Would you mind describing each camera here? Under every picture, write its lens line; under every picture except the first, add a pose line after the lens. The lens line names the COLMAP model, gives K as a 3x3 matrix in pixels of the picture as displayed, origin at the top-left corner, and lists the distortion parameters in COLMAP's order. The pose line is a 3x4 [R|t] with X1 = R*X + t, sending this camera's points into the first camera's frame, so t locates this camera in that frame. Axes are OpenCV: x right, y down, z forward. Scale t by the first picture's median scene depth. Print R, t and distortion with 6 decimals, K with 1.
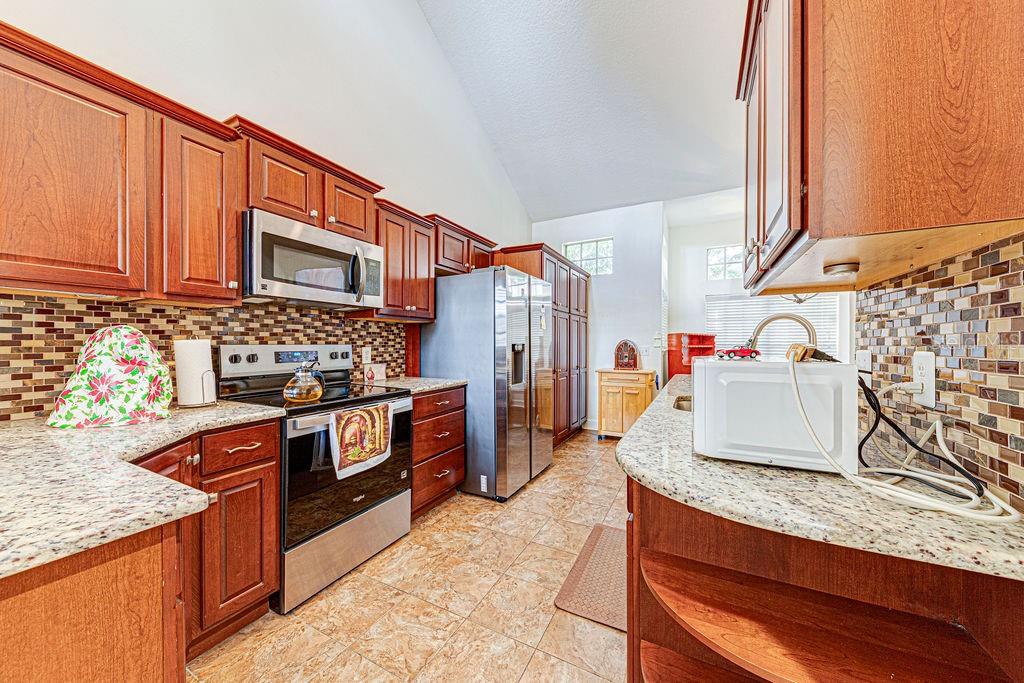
lens RADIAL K [[350.6, 0, 517.6], [0, 350.6, 344.6], [0, 0, 1]] dist [-0.000091, -0.000218]
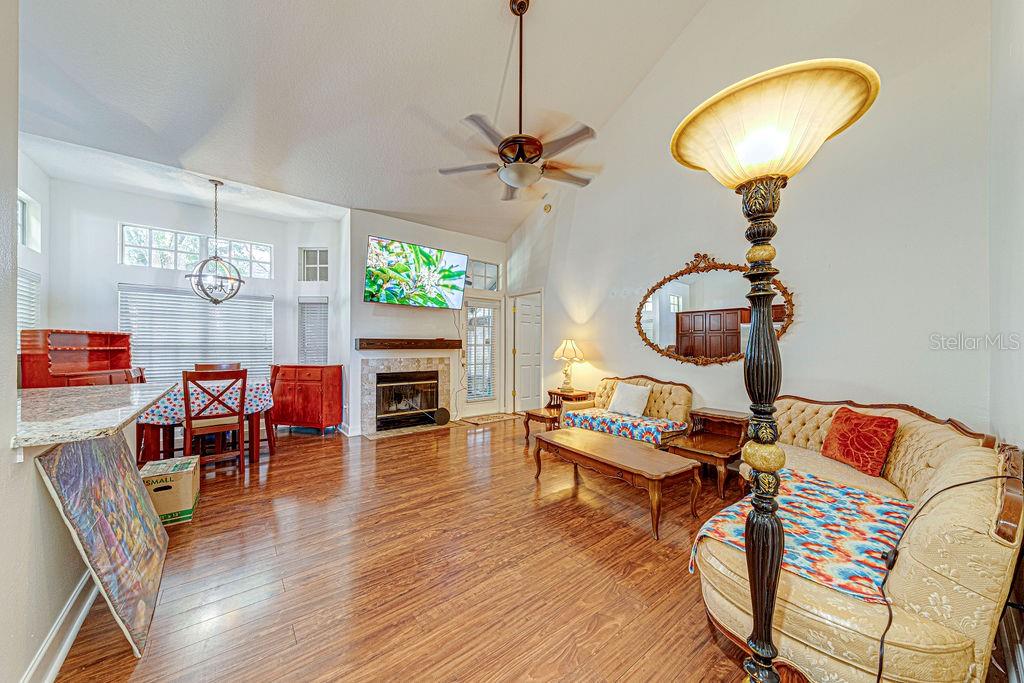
lens RADIAL K [[350.6, 0, 517.6], [0, 350.6, 344.6], [0, 0, 1]] dist [-0.000091, -0.000218]
pose [[0.402787, 0.004022, 0.915285, 0.442224], [0.000597, 0.999989, -0.004657, 0.001154], [-0.915293, 0.002422, 0.402780, -0.260559]]
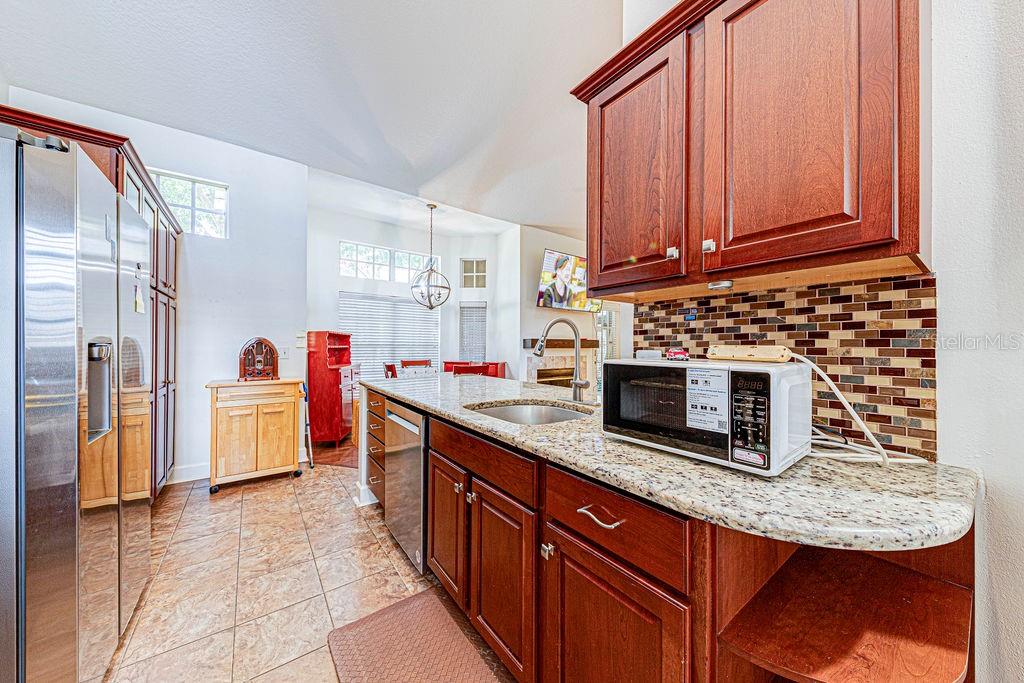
lens RADIAL K [[350.6, 0, 517.6], [0, 350.6, 344.6], [0, 0, 1]] dist [-0.000091, -0.000218]
pose [[0.440141, 0.003863, 0.897920, -0.204058], [-0.003639, 0.999990, -0.002519, -0.000484], [-0.897921, -0.002159, 0.440151, 0.470874]]
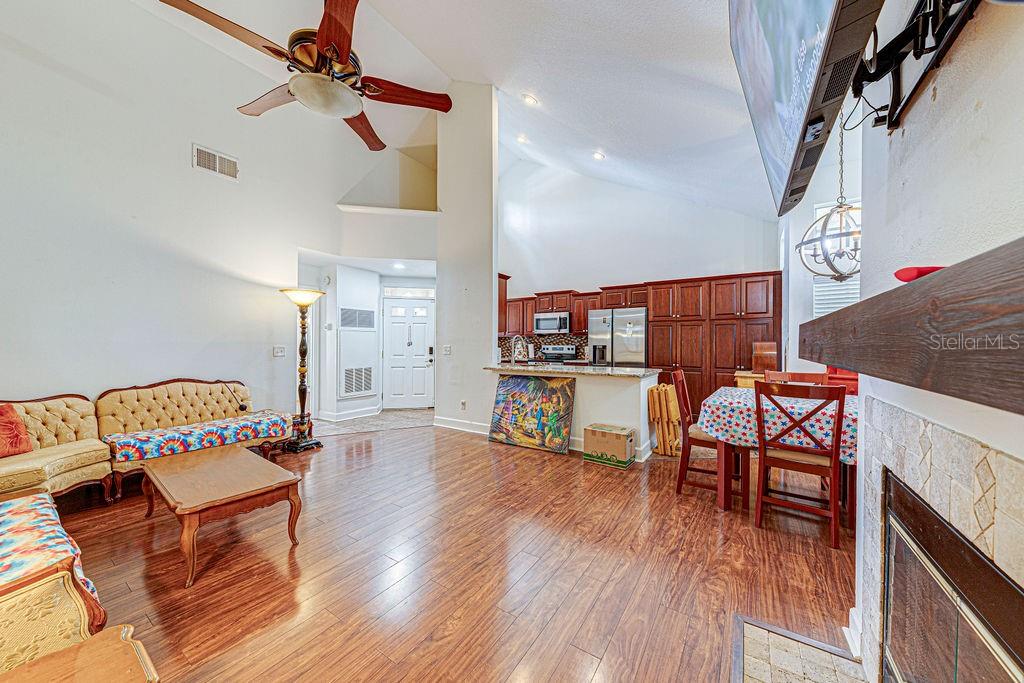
lens RADIAL K [[350.6, 0, 517.6], [0, 350.6, 344.6], [0, 0, 1]] dist [-0.000091, -0.000218]
pose [[-0.111440, 0.001691, -0.993770, 2.689415], [-0.005189, 0.999984, 0.002284, -0.011362], [0.993758, 0.005412, -0.111429, 0.964173]]
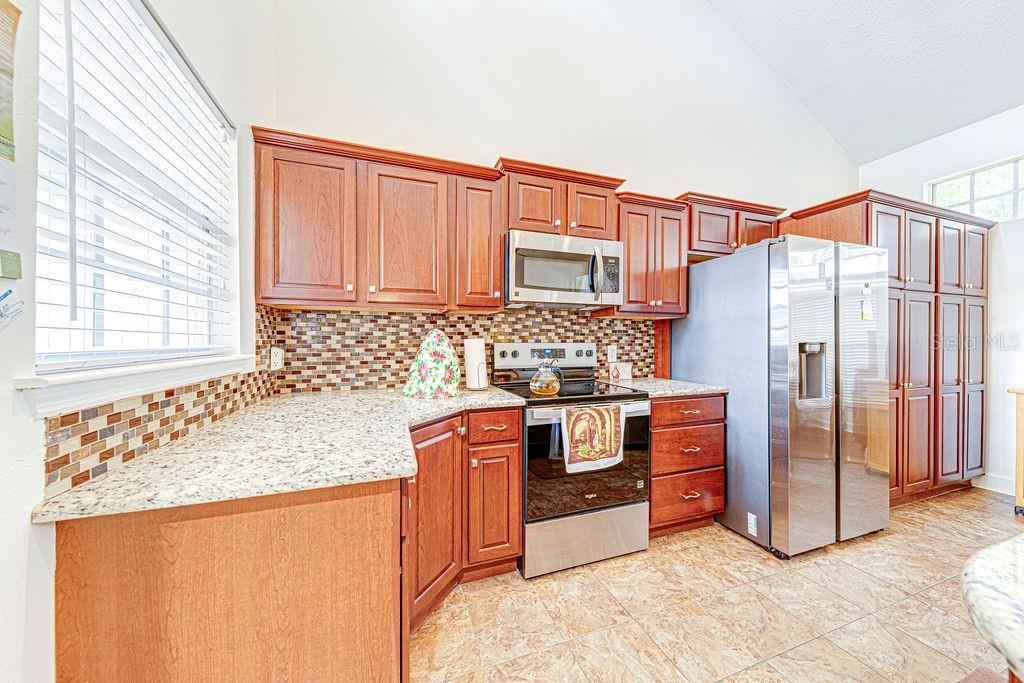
lens RADIAL K [[350.6, 0, 515.2], [0, 350.6, 342.2], [0, 0, 1]] dist [-0.001369, -0.000434]
pose [[0.726694, 0.002002, -0.686958, 0.067062], [-0.002536, 0.999997, 0.000232, -0.001577], [0.686956, 0.001574, 0.726697, 0.104459]]
